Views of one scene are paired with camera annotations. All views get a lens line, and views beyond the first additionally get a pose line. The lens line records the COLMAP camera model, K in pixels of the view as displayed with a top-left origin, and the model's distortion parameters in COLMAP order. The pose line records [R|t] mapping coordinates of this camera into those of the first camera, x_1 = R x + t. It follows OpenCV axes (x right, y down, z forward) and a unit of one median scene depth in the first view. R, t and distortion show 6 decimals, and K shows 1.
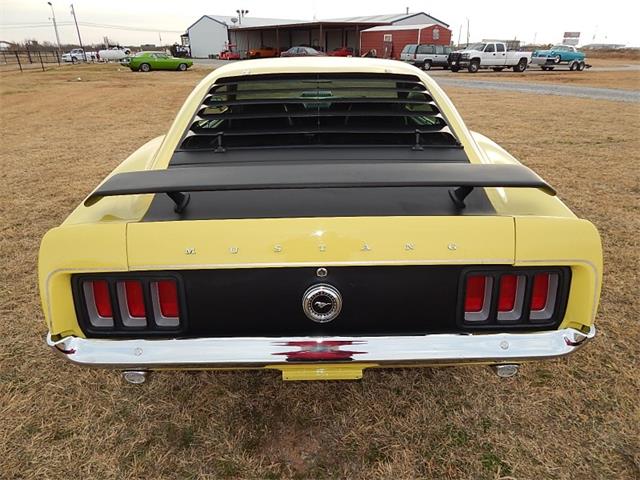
lens RADIAL K [[423.7, 0, 319.9], [0, 423.7, 239.4], [0, 0, 1]] dist [-0.006223, -0.001416]
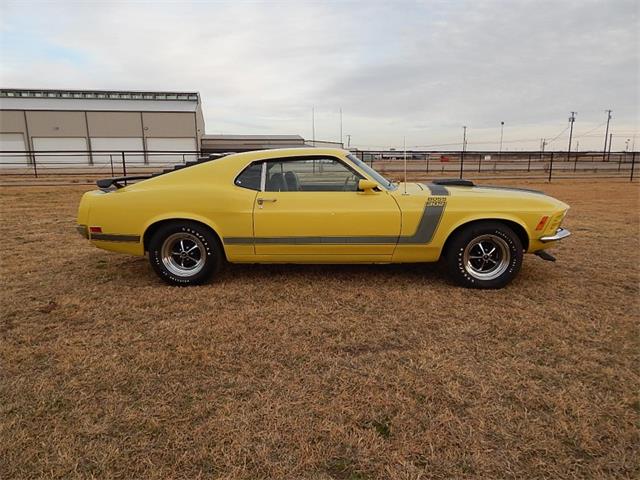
lens RADIAL K [[423.7, 0, 321.5], [0, 423.7, 242.8], [0, 0, 1]] dist [-0.006223, -0.001416]
pose [[-0.039705, 0.196228, -0.979754, 2.809380], [-0.403334, 0.893949, 0.195388, -0.780512], [0.914191, 0.402926, 0.043652, 1.961981]]
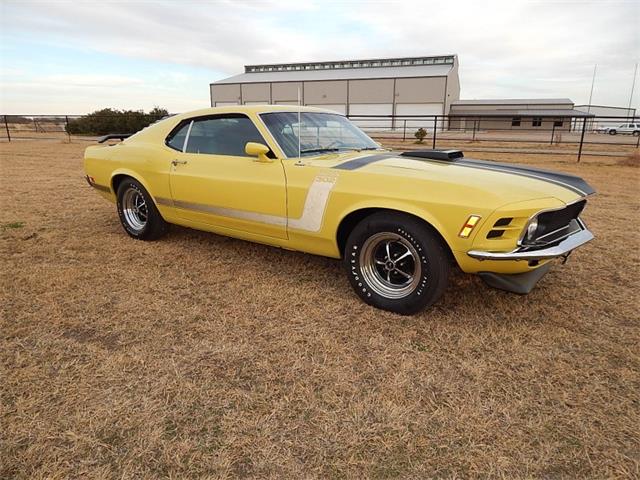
lens RADIAL K [[423.7, 0, 322.3], [0, 423.7, 242.3], [0, 0, 1]] dist [-0.006223, -0.001416]
pose [[-0.588595, 0.212595, -0.779974, 1.864613], [-0.336831, 0.812580, 0.475666, -1.359609], [0.734916, 0.542694, -0.406672, 3.343416]]
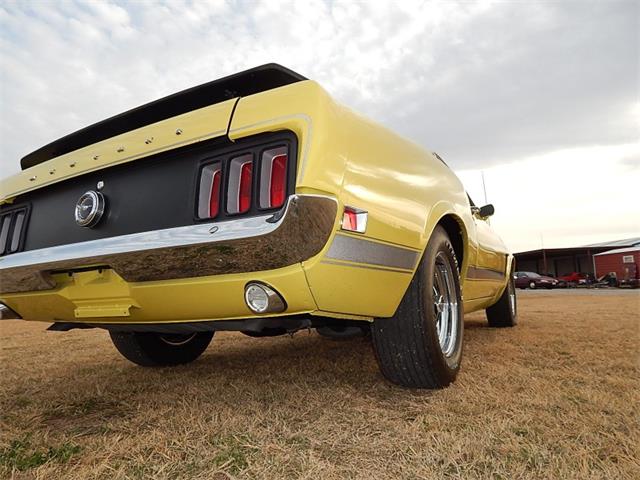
lens RADIAL K [[423.7, 0, 321.5], [0, 423.7, 238.1], [0, 0, 1]] dist [-0.006223, -0.001416]
pose [[0.868547, -0.093030, -0.486798, 0.769678], [-0.172165, 0.864420, -0.472374, 0.465519], [0.464743, 0.494089, 0.734772, 0.401493]]
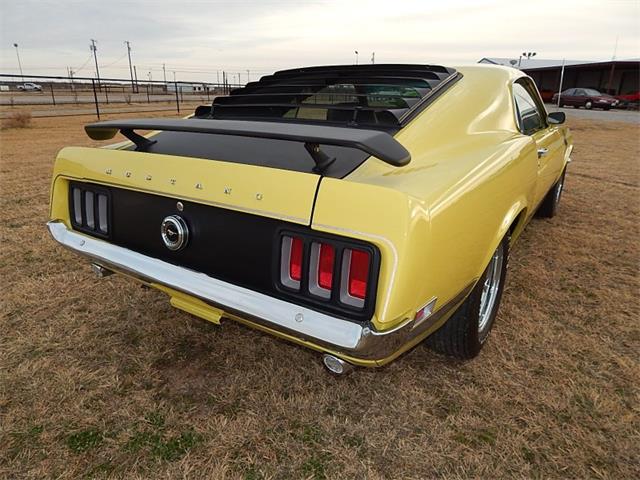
lens RADIAL K [[423.7, 0, 320.7], [0, 423.7, 237.3], [0, 0, 1]] dist [-0.006223, -0.001416]
pose [[0.825897, 0.194320, -0.529276, 0.712484], [-0.242242, 0.969969, -0.021883, 0.069784], [0.509129, 0.146285, 0.848167, 0.175766]]
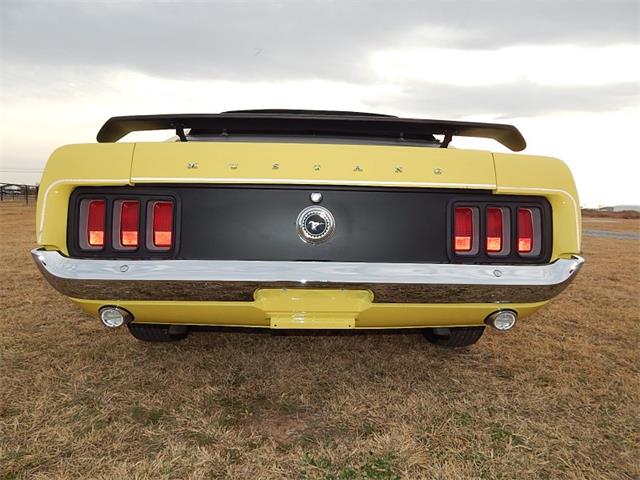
lens RADIAL K [[423.7, 0, 322.0], [0, 423.7, 239.2], [0, 0, 1]] dist [-0.006223, -0.001416]
pose [[0.999033, 0.028908, 0.033130, -0.009488], [-0.016245, 0.942850, -0.332821, 0.396932], [-0.040858, 0.331961, 0.942408, 0.037811]]
